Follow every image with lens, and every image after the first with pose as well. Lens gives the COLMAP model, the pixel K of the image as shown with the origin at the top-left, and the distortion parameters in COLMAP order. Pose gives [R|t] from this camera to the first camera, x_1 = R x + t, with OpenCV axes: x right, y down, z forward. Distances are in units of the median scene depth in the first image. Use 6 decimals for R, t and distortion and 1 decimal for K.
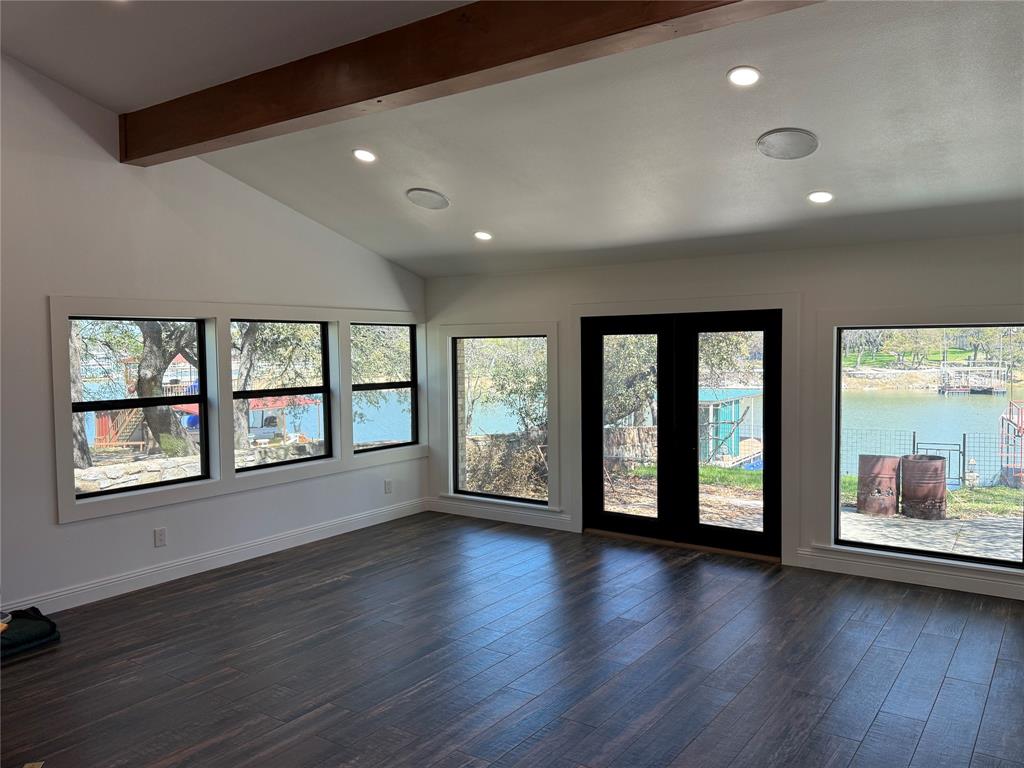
lens RADIAL K [[764.0, 0, 508.1], [0, 764.0, 374.4], [0, 0, 1]] dist [0.022402, -0.013959]
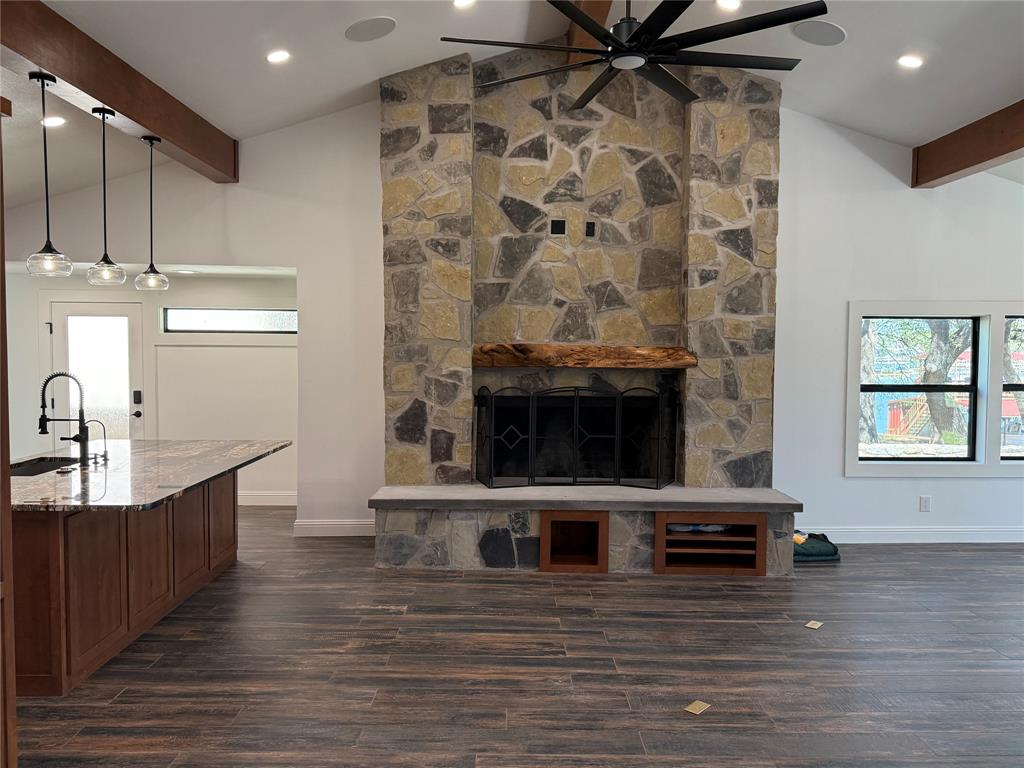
lens RADIAL K [[764.0, 0, 520.3], [0, 764.0, 387.9], [0, 0, 1]] dist [0.022402, -0.013959]
pose [[0.584360, 0.063865, -0.808977, 0.093310], [-0.046898, 0.997890, 0.044902, 0.009648], [0.810138, 0.011701, 0.586123, -0.142830]]
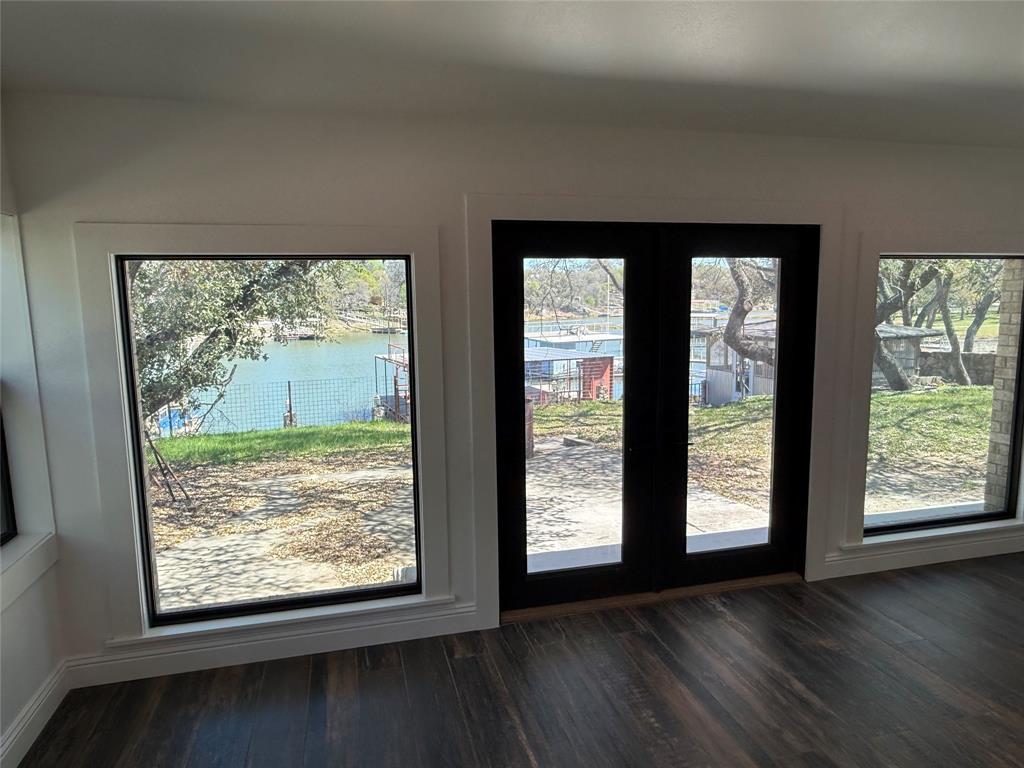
lens RADIAL K [[658.4, 0, 516.5], [0, 658.4, 388.1], [0, 0, 1]] dist [-0.006751, -0.002929]
pose [[0.627407, -0.107557, 0.771228, -0.249705], [0.036651, 0.993396, 0.108724, -0.011396], [-0.777829, -0.039948, 0.627205, 0.729772]]
